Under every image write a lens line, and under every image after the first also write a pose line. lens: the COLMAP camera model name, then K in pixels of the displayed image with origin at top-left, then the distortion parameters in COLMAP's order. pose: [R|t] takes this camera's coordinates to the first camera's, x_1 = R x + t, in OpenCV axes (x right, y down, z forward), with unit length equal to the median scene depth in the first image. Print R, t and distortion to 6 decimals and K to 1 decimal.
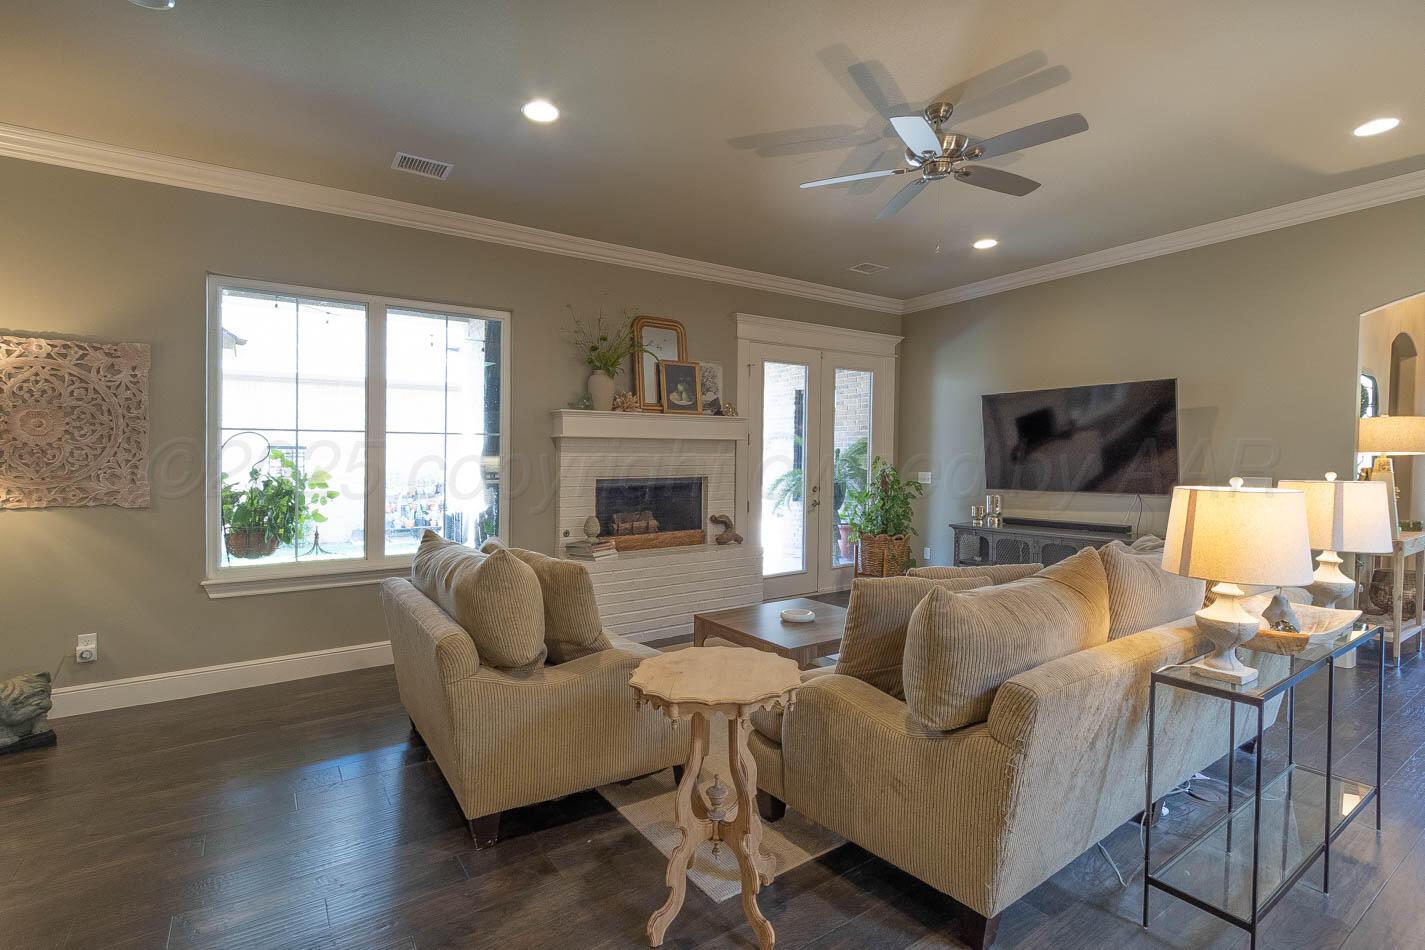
lens RADIAL K [[670.7, 0, 693.8], [0, 670.7, 473.8], [0, 0, 1]] dist [0.001302, -0.000102]
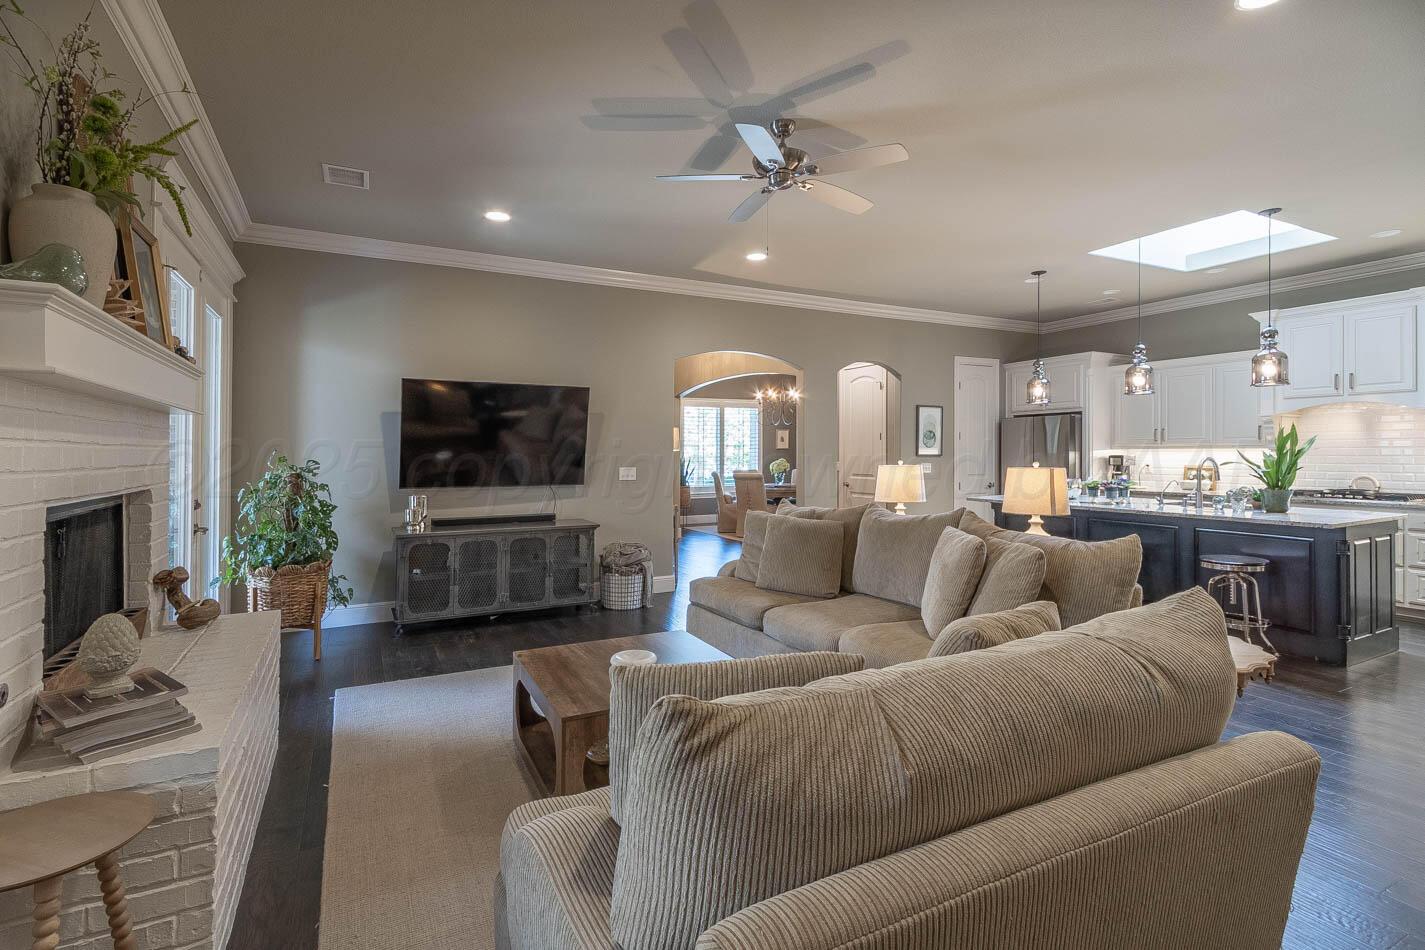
lens RADIAL K [[670.7, 0, 693.8], [0, 670.7, 473.8], [0, 0, 1]] dist [0.001302, -0.000102]
pose [[0.122825, -0.028382, 0.992022, -0.405581], [0.018101, 0.999489, 0.026354, -0.014312], [-0.992263, 0.014720, 0.123276, 0.575816]]
